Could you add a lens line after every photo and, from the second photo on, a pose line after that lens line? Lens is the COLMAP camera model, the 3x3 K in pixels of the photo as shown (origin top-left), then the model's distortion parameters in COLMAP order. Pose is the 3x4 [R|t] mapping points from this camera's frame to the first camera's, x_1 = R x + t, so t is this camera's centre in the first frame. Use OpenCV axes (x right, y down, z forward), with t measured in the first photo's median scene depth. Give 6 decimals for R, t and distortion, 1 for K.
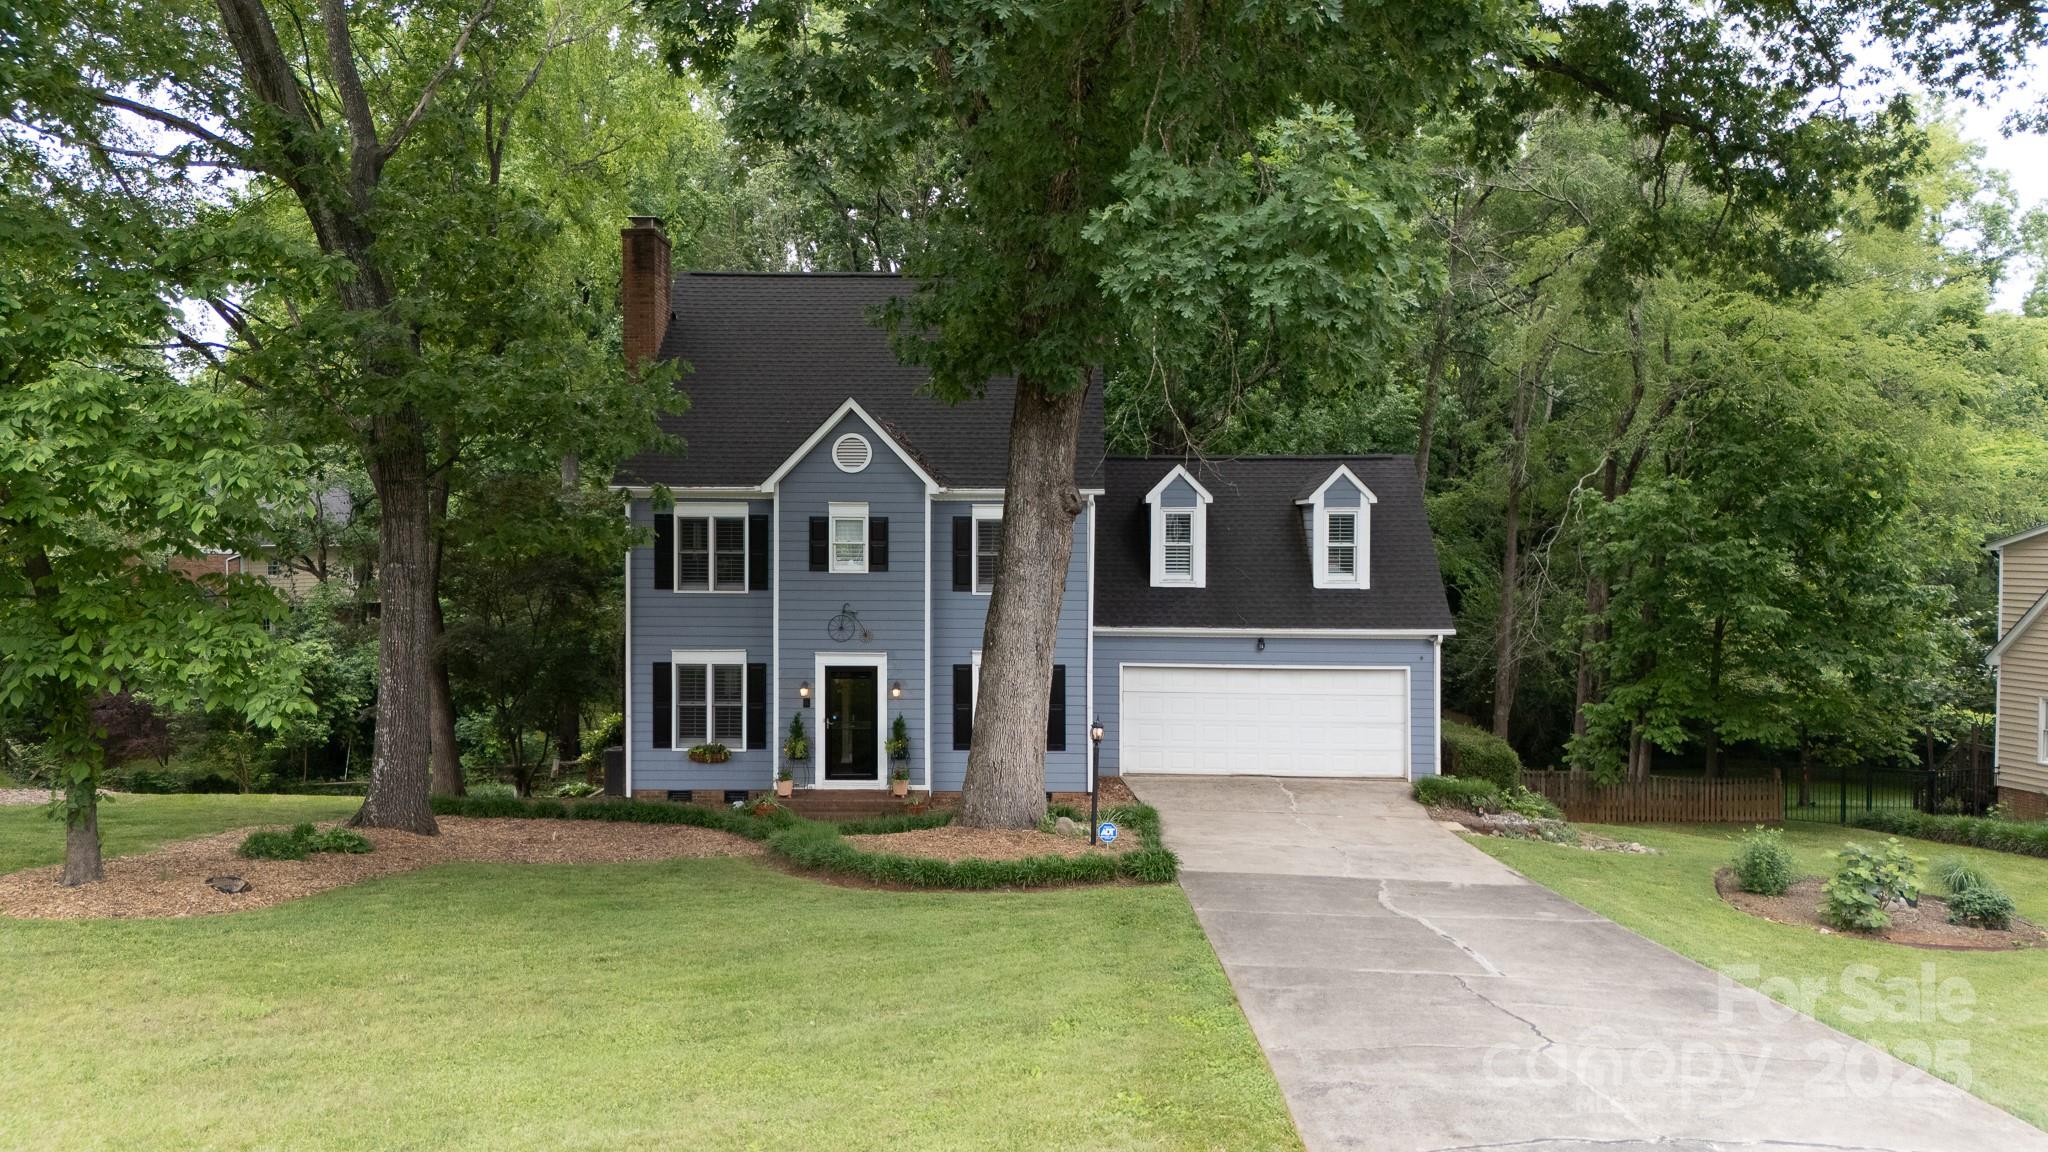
lens RADIAL K [[1513.3, 0, 1014.7], [0, 1513.3, 489.1], [0, 0, 1]] dist [0.021377, -0.005599]
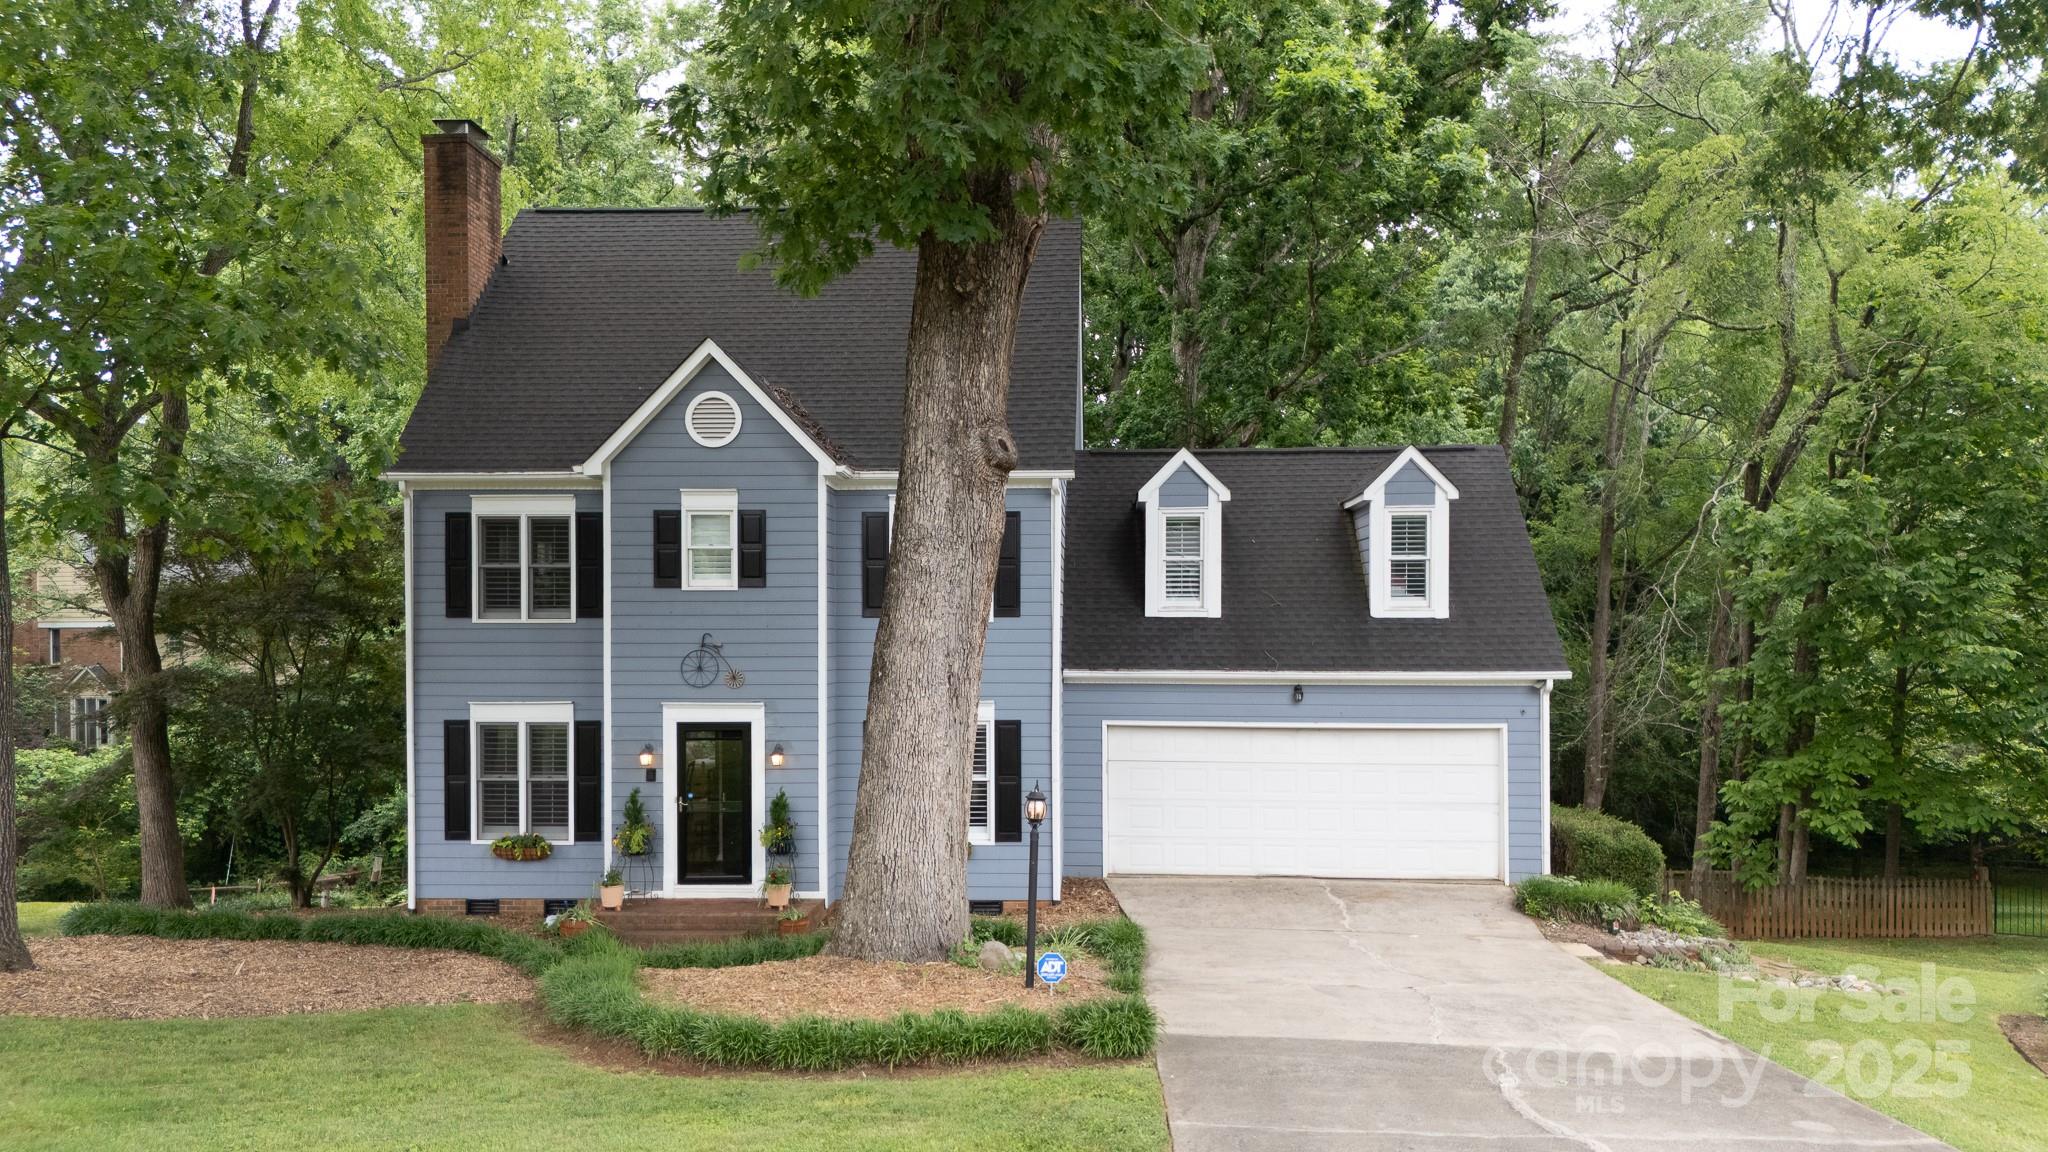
lens RADIAL K [[1567.7, 0, 1024.0], [0, 1567.7, 576.0], [0, 0, 1]] dist [0.021640, -0.001302]
pose [[0.999894, -0.004624, -0.013825, 0.045229], [0.004581, 0.999985, -0.003145, 0.050549], [0.013839, 0.003082, 0.999899, 0.265807]]
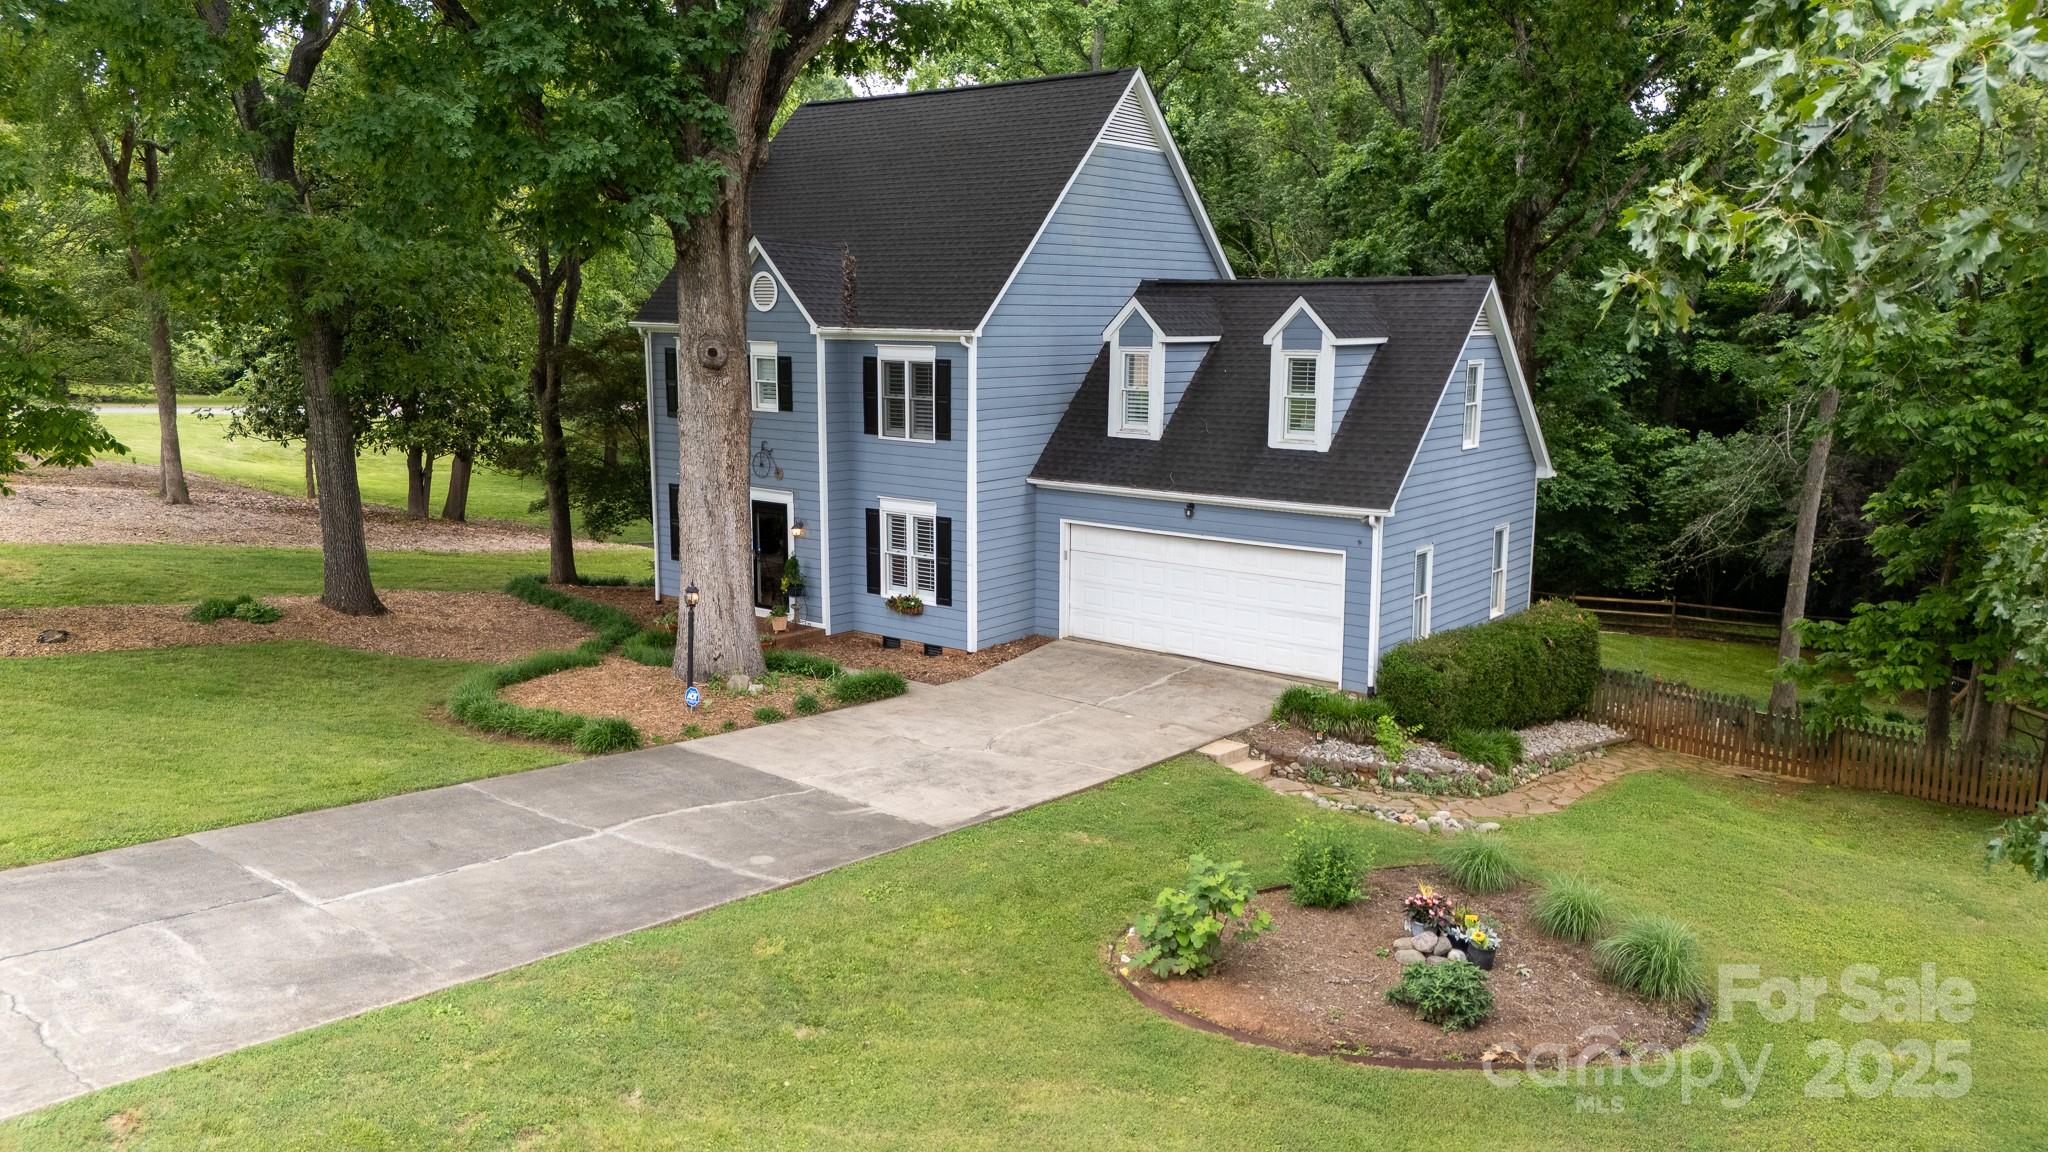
lens RADIAL K [[1513.3, 0, 1014.7], [0, 1513.3, 489.1], [0, 0, 1]] dist [0.021377, -0.005599]
pose [[0.817064, 0.067594, -0.572571, 0.597460], [0.011570, 0.990981, 0.133500, -0.025922], [0.576431, -0.115703, 0.808913, 0.261532]]
